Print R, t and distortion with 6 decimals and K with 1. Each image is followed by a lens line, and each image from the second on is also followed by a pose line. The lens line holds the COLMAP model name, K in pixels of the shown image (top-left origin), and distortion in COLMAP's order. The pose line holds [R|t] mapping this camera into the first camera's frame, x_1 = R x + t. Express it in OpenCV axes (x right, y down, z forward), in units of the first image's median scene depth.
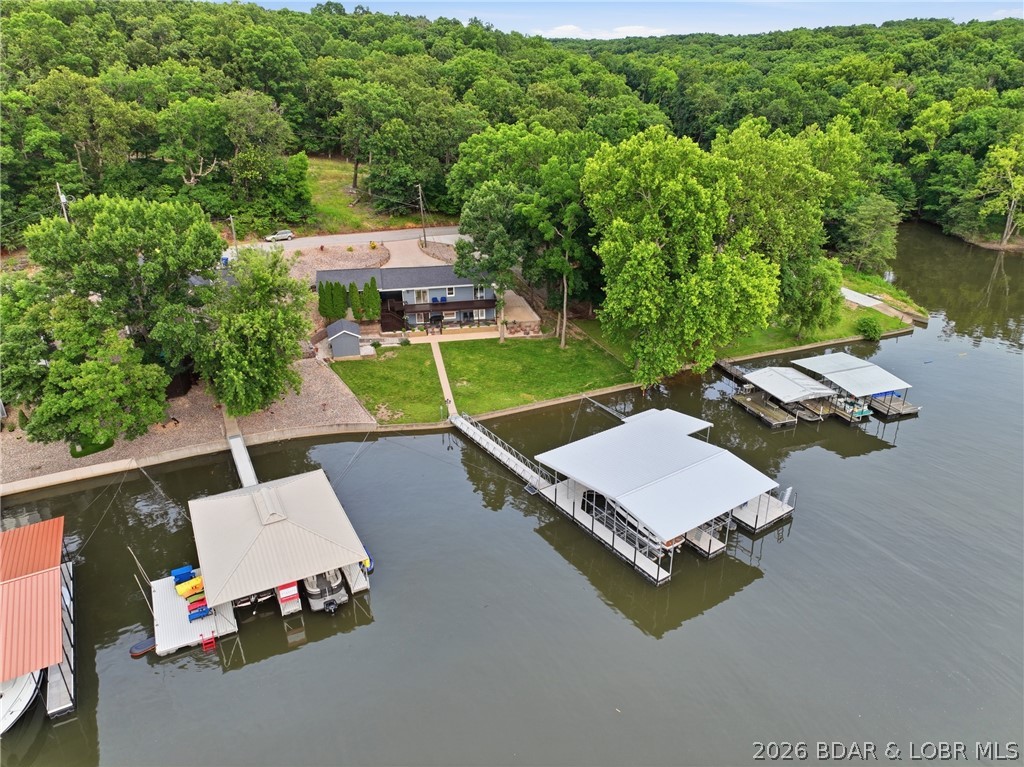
lens RADIAL K [[722.9, 0, 515.0], [0, 722.9, 384.8], [0, 0, 1]] dist [-0.002609, 0.020990]
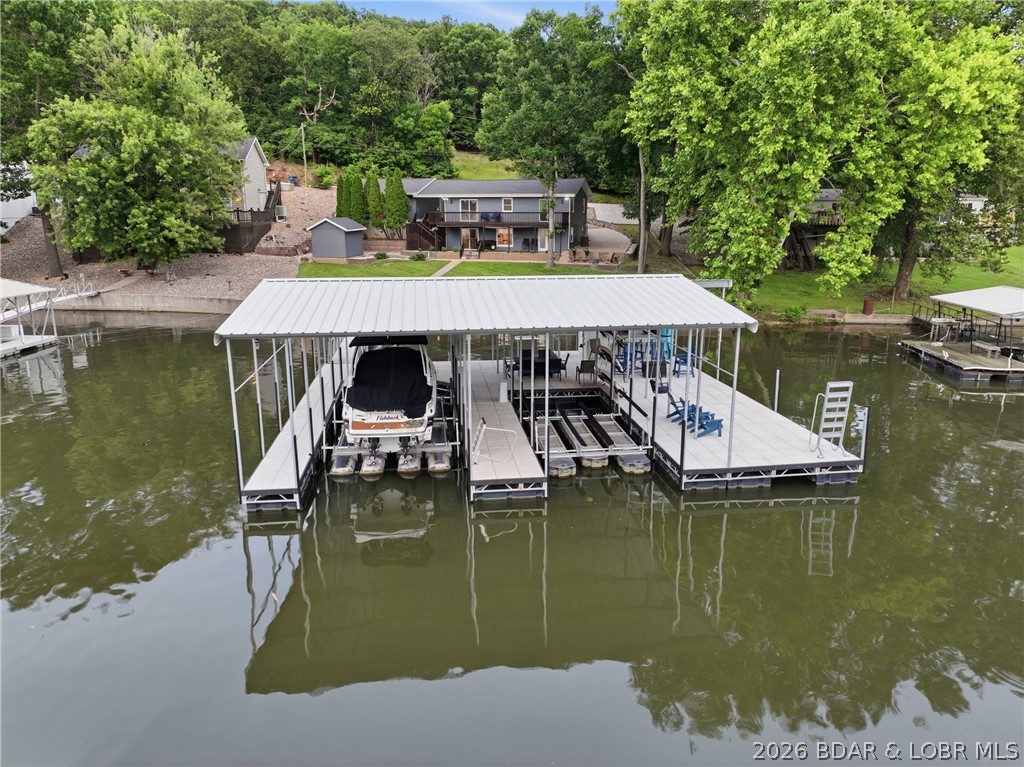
lens RADIAL K [[722.9, 0, 515.2], [0, 722.9, 383.2], [0, 0, 1]] dist [-0.002609, 0.020990]
pose [[0.886347, 0.114375, -0.448673, 0.276458], [-0.198545, 0.969287, -0.145132, 0.152503], [0.418294, 0.217719, 0.881833, 0.461638]]
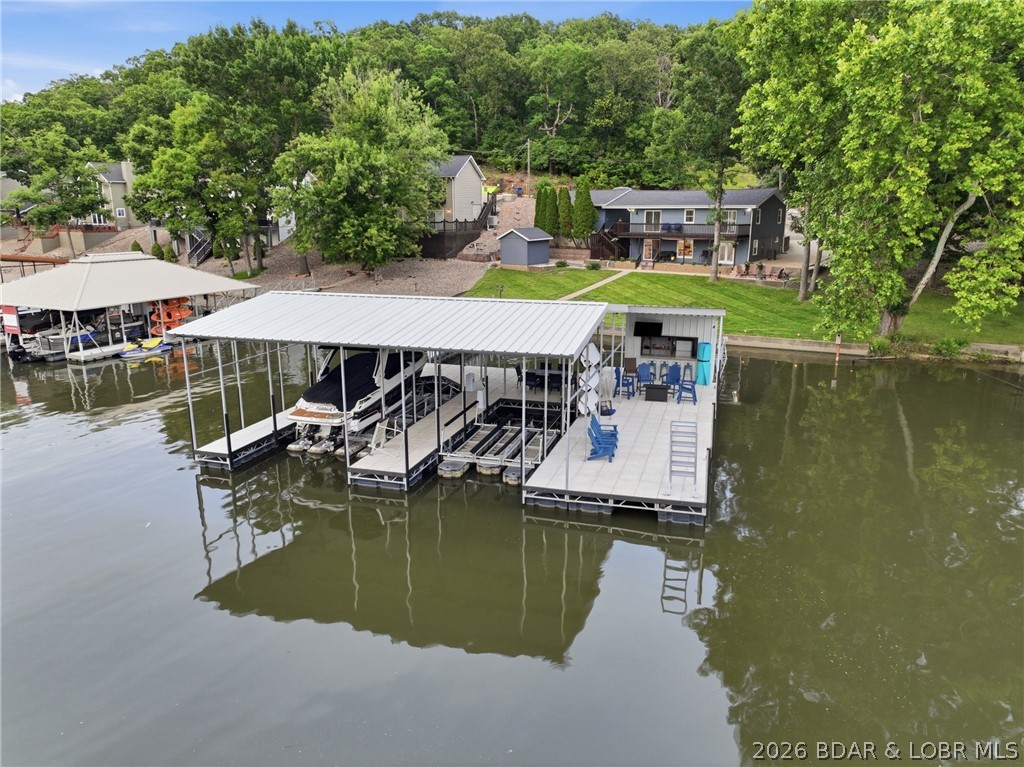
lens RADIAL K [[722.9, 0, 515.0], [0, 722.9, 382.1], [0, 0, 1]] dist [-0.002609, 0.020990]
pose [[0.626103, 0.185630, -0.757322, 0.396687], [-0.328565, 0.943620, -0.040341, 0.114823], [0.707135, 0.274087, 0.651795, 0.516195]]
